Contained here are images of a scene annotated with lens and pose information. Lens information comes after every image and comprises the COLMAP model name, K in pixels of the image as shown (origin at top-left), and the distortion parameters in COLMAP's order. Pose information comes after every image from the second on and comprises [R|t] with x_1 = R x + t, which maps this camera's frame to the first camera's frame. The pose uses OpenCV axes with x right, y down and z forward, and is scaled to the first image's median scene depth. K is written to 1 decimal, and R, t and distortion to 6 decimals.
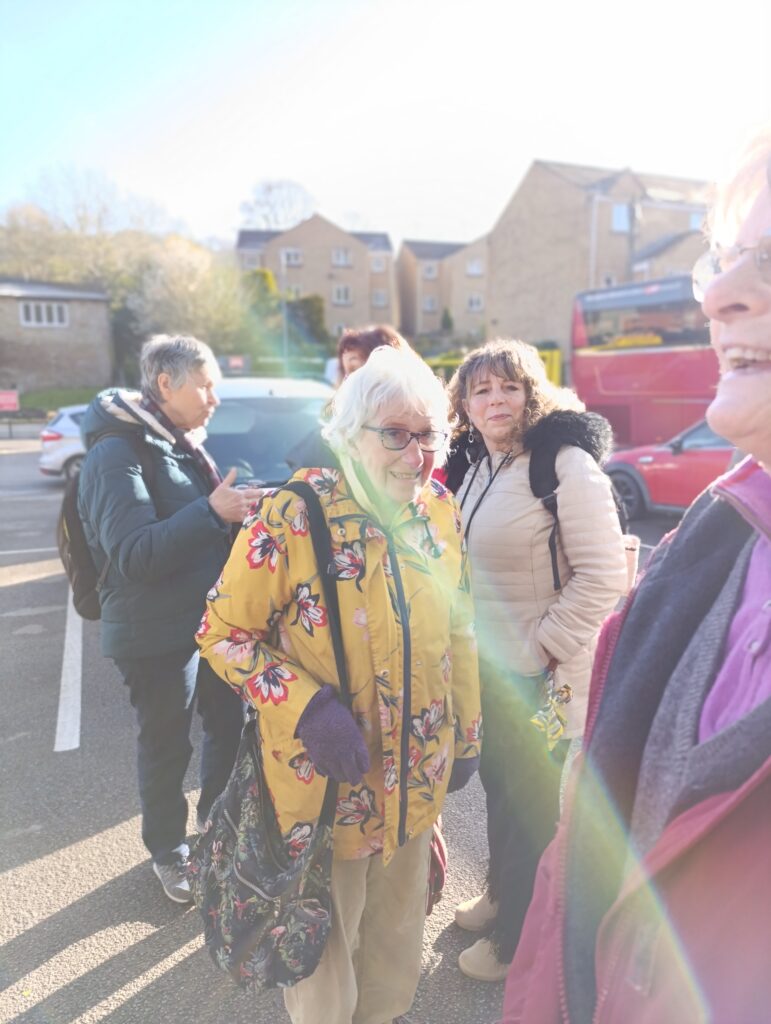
lens RADIAL K [[738.2, 0, 385.5], [0, 738.2, 512.0], [0, 0, 1]] dist [0.000753, -0.004822]
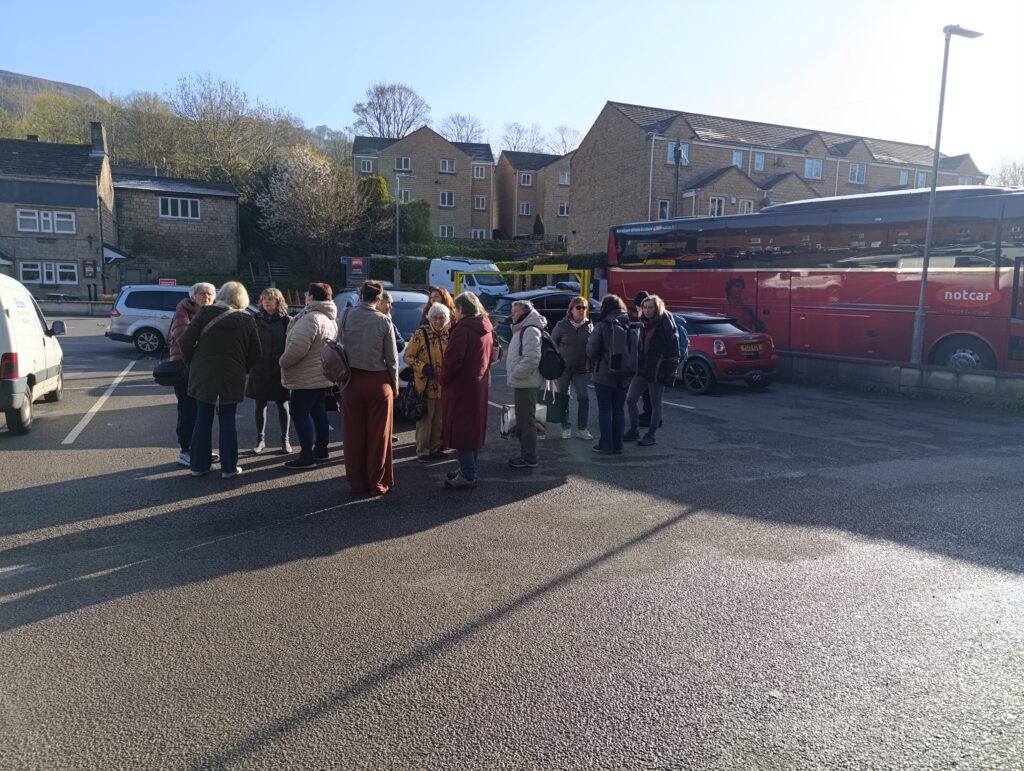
lens RADIAL K [[738.2, 0, 512.0], [0, 738.2, 385.5], [0, 0, 1]] dist [0.000753, -0.004822]
pose [[0.998997, 0.028020, 0.034940, 0.030703], [-0.027186, 0.999340, -0.024113, 0.042407], [-0.035593, 0.023139, 0.999098, -0.381457]]
